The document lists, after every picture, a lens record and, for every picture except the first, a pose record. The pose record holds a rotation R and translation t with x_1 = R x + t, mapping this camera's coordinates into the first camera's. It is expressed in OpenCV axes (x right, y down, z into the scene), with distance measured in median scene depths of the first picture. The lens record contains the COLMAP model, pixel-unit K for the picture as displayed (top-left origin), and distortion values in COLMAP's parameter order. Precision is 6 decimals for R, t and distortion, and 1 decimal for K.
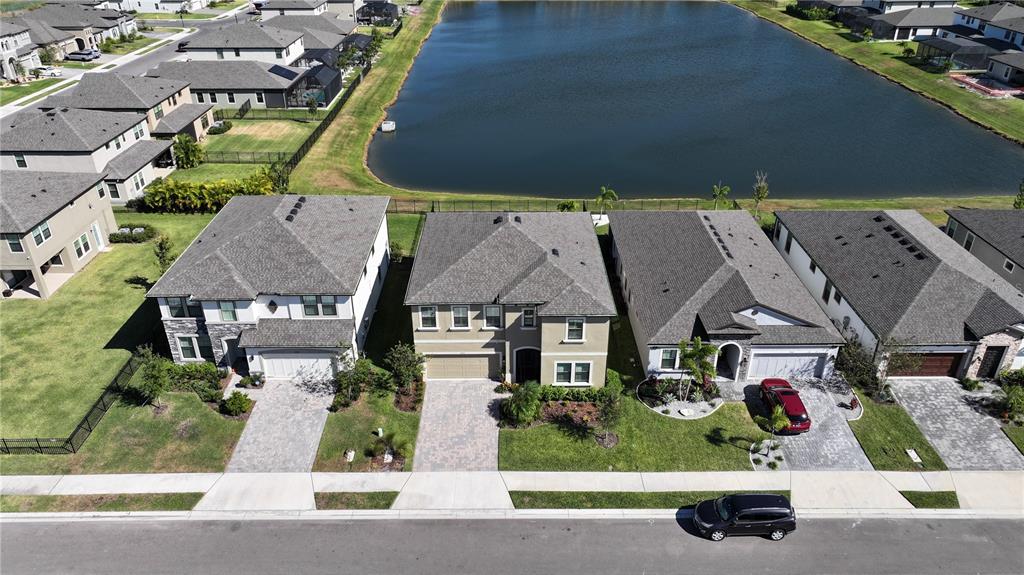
lens RADIAL K [[756.8, 0, 512.0], [0, 756.8, 287.5], [0, 0, 1]] dist [0.013219, 0.002083]
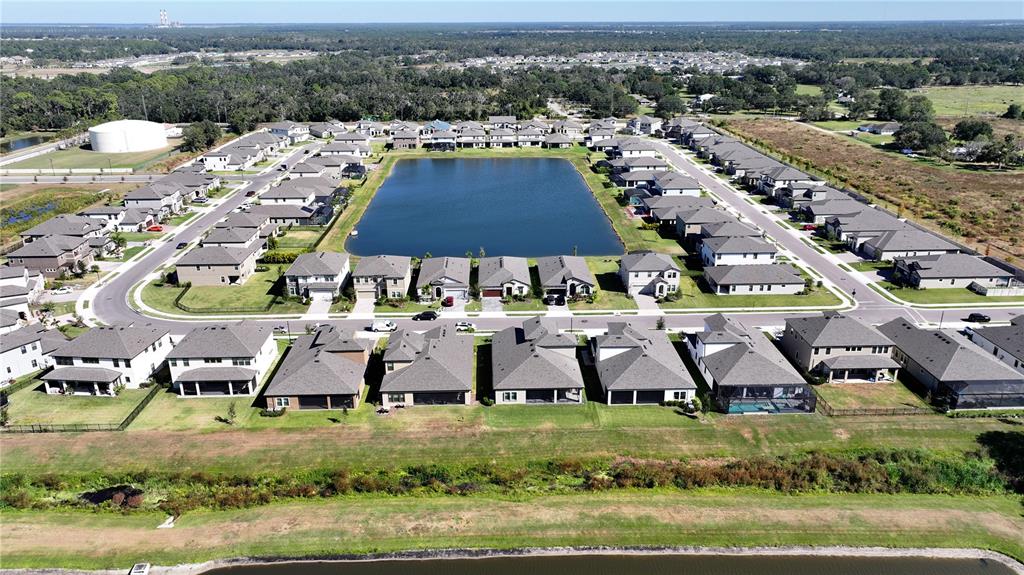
lens RADIAL K [[756.8, 0, 512.0], [0, 756.8, 287.5], [0, 0, 1]] dist [0.013219, 0.002083]
pose [[0.999675, -0.009974, 0.023441, 0.361478], [0.013210, 0.989745, -0.142235, 0.394697], [-0.021782, 0.142499, 0.989555, -1.749503]]
